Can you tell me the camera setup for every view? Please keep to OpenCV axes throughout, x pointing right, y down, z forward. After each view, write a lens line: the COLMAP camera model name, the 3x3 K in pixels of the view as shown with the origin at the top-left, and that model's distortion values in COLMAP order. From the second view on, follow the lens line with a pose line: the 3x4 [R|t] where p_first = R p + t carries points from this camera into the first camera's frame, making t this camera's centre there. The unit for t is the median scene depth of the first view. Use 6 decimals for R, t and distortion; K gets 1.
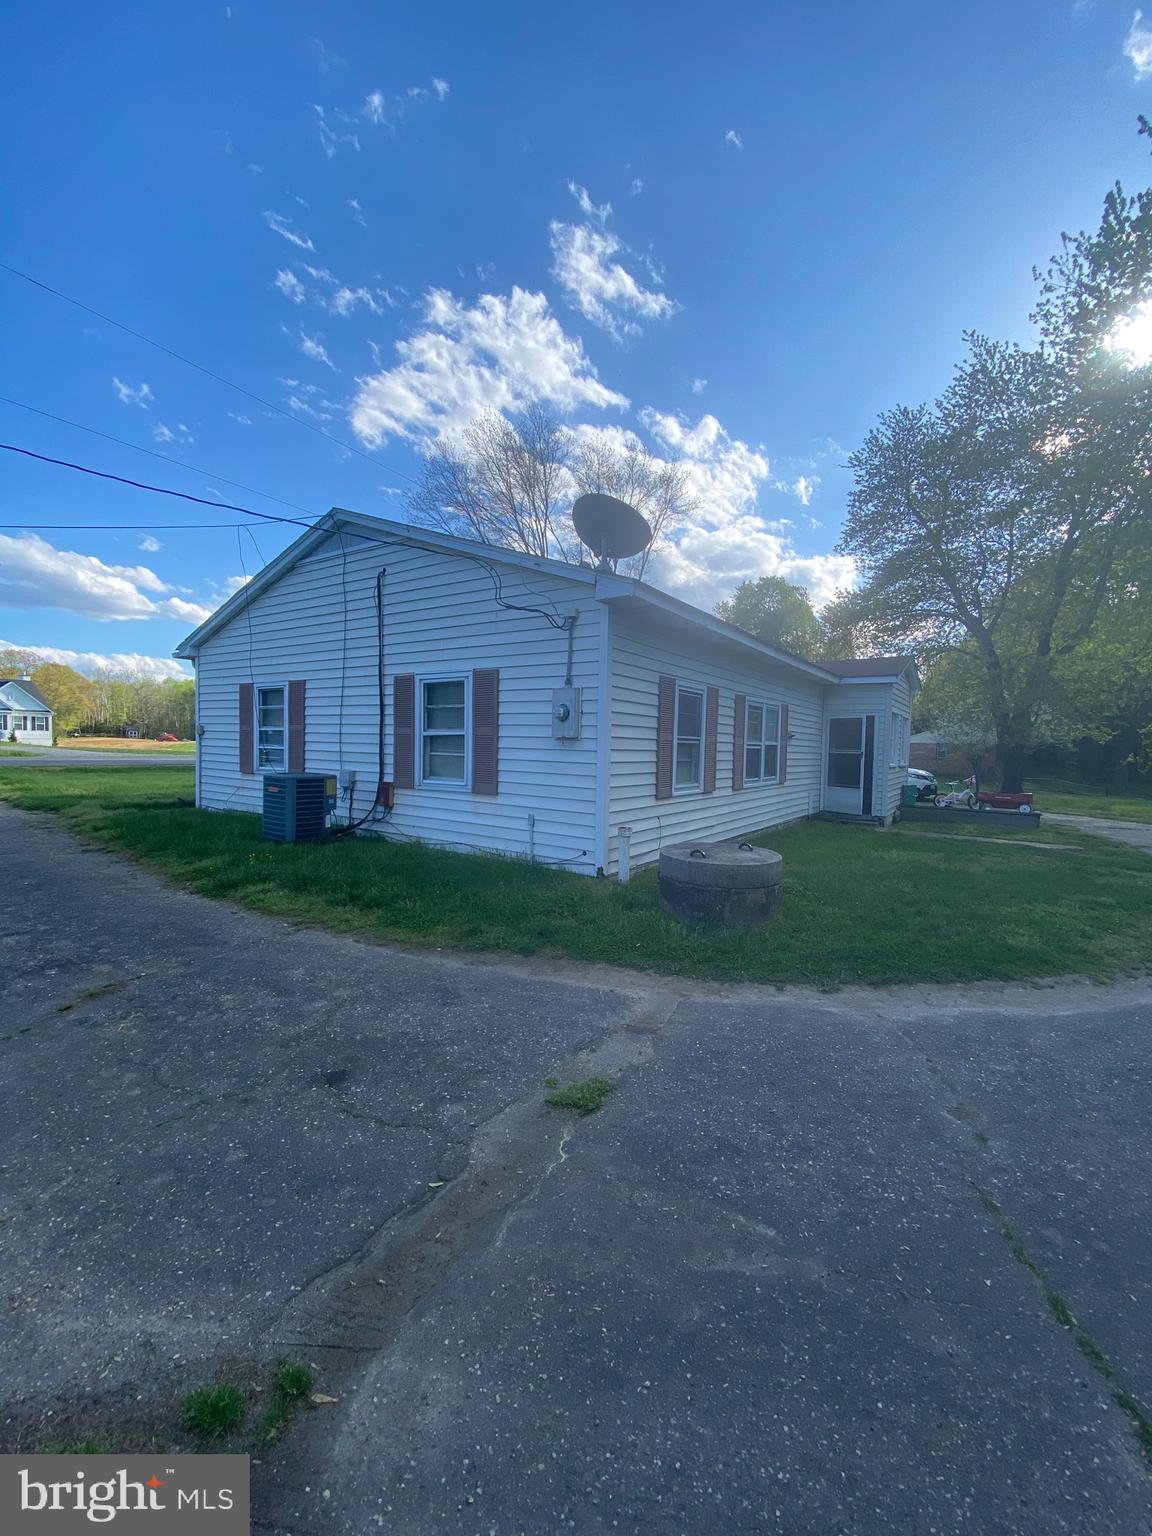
lens RADIAL K [[624.9, 0, 576.0], [0, 624.9, 768.0], [0, 0, 1]] dist [0.021086, -0.021635]
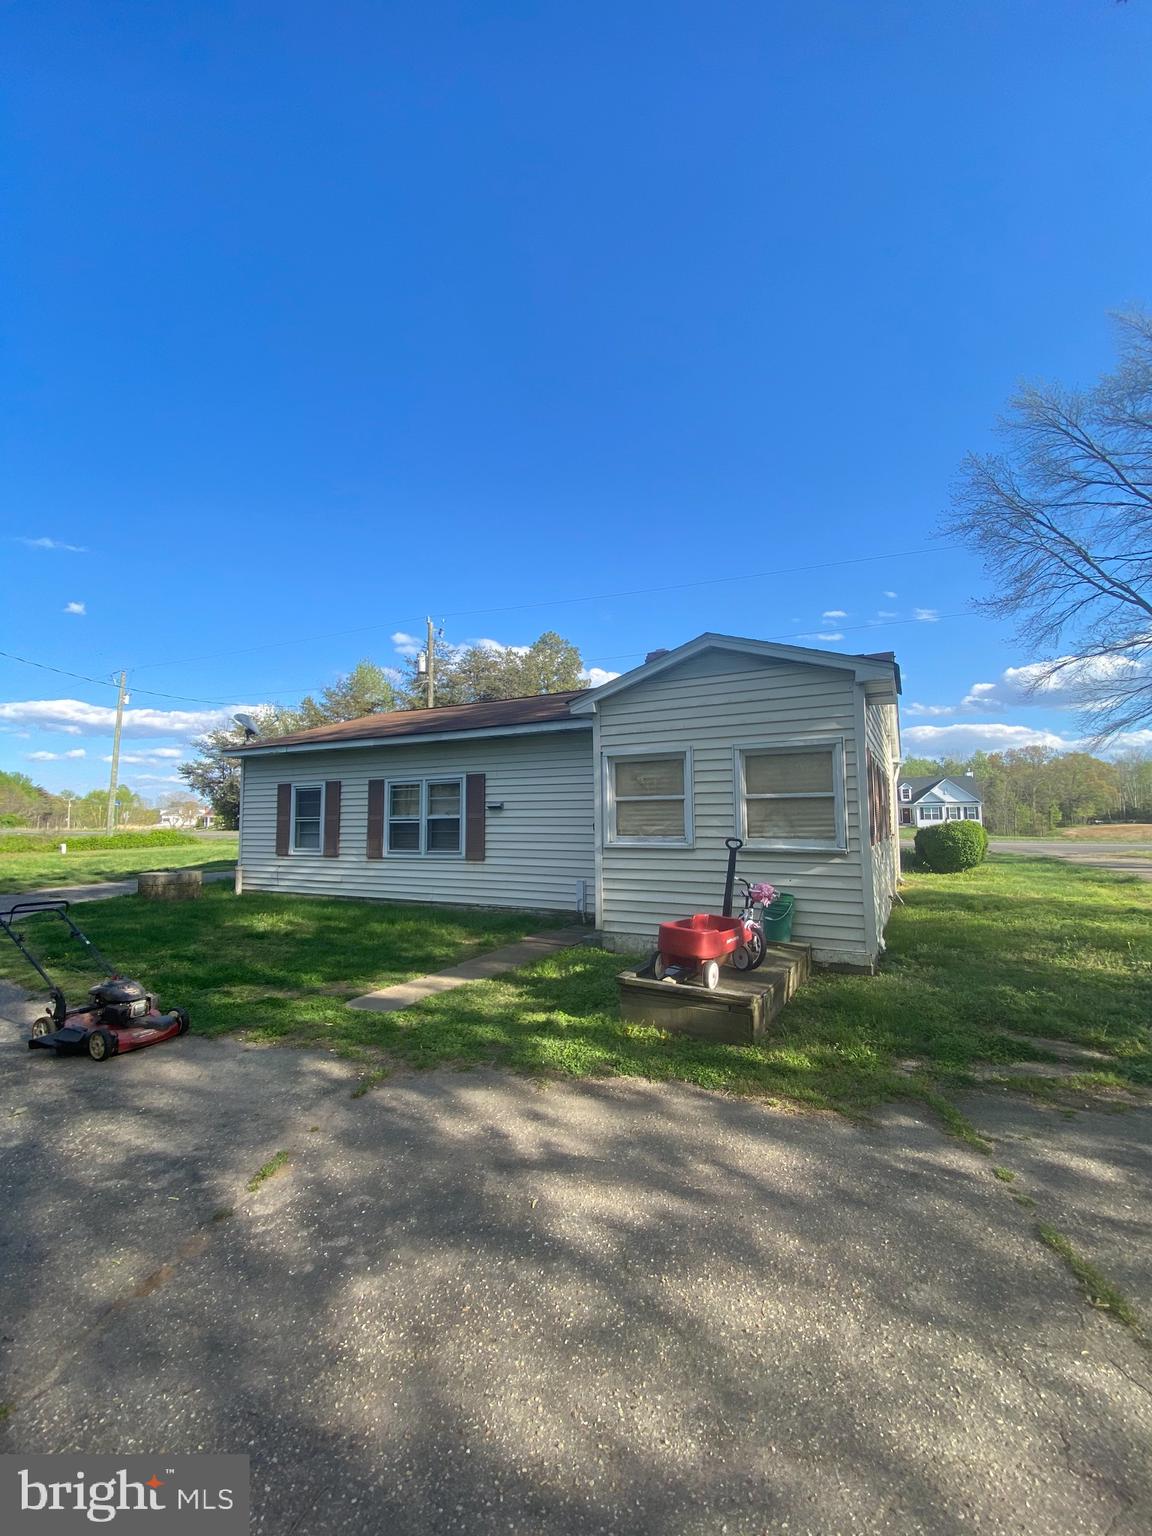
lens RADIAL K [[624.9, 0, 576.0], [0, 624.9, 768.0], [0, 0, 1]] dist [0.021086, -0.021635]
pose [[0.129087, -0.110804, -0.985423, 1.269947], [-0.028054, 0.992932, -0.115324, -0.007222], [0.991236, 0.042532, 0.125066, 1.033158]]
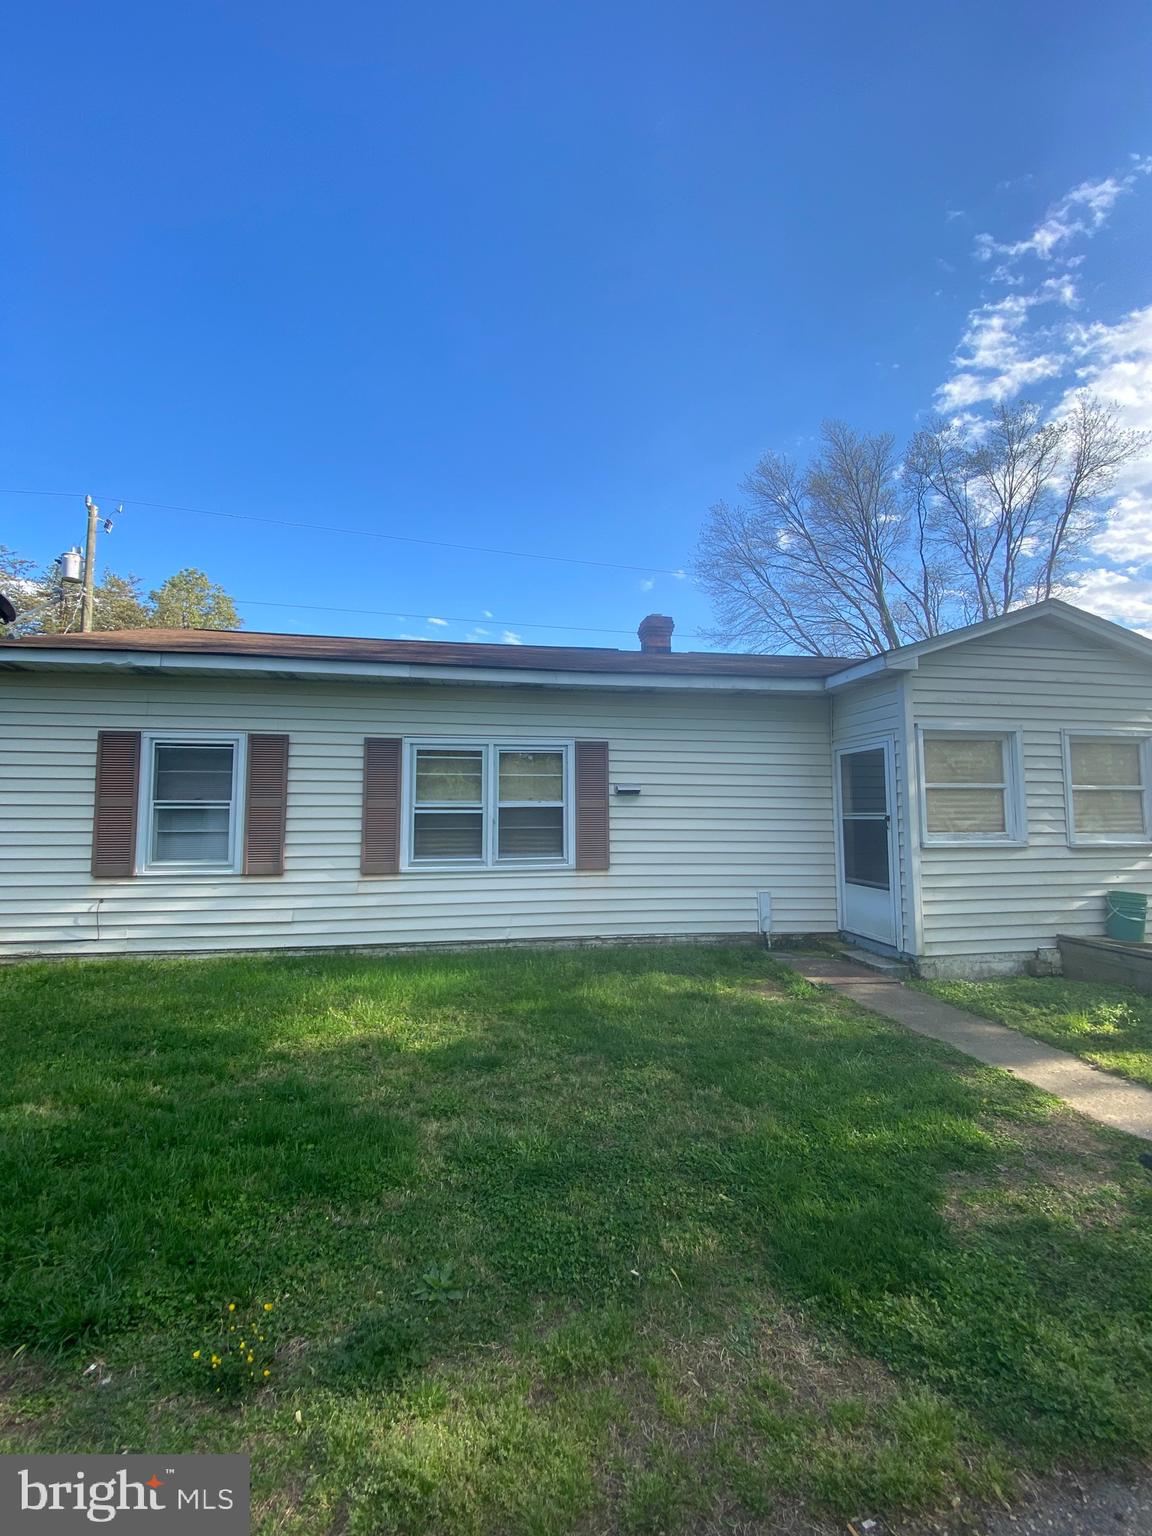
lens RADIAL K [[624.9, 0, 576.0], [0, 624.9, 768.0], [0, 0, 1]] dist [0.021086, -0.021635]
pose [[0.696842, -0.076684, -0.713114, 0.765219], [-0.010855, 0.993026, -0.117391, -0.001833], [0.717143, 0.089544, 0.691150, 0.567205]]
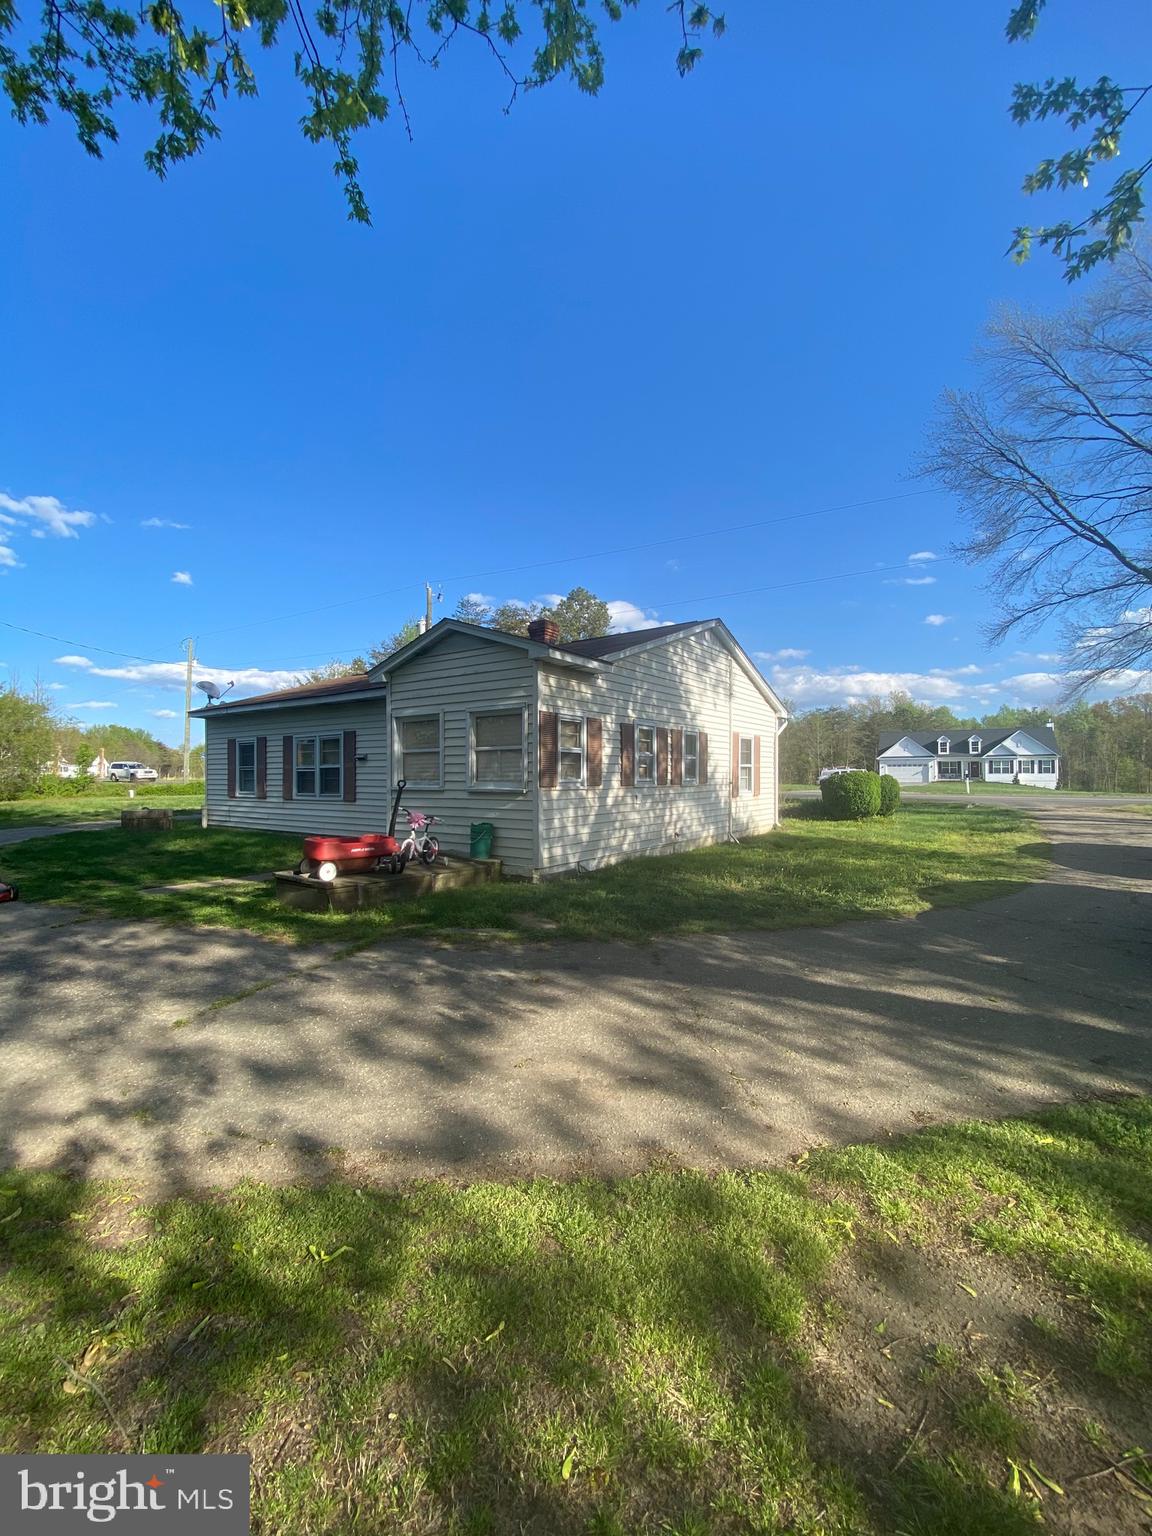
lens RADIAL K [[624.6, 0, 577.5], [0, 624.6, 773.6], [0, 0, 1]] dist [0.012357, -0.000001]
pose [[0.005038, -0.028359, -0.999585, 1.464384], [-0.034916, 0.998983, -0.028518, -0.006653], [0.999378, 0.035046, 0.004042, 1.410214]]
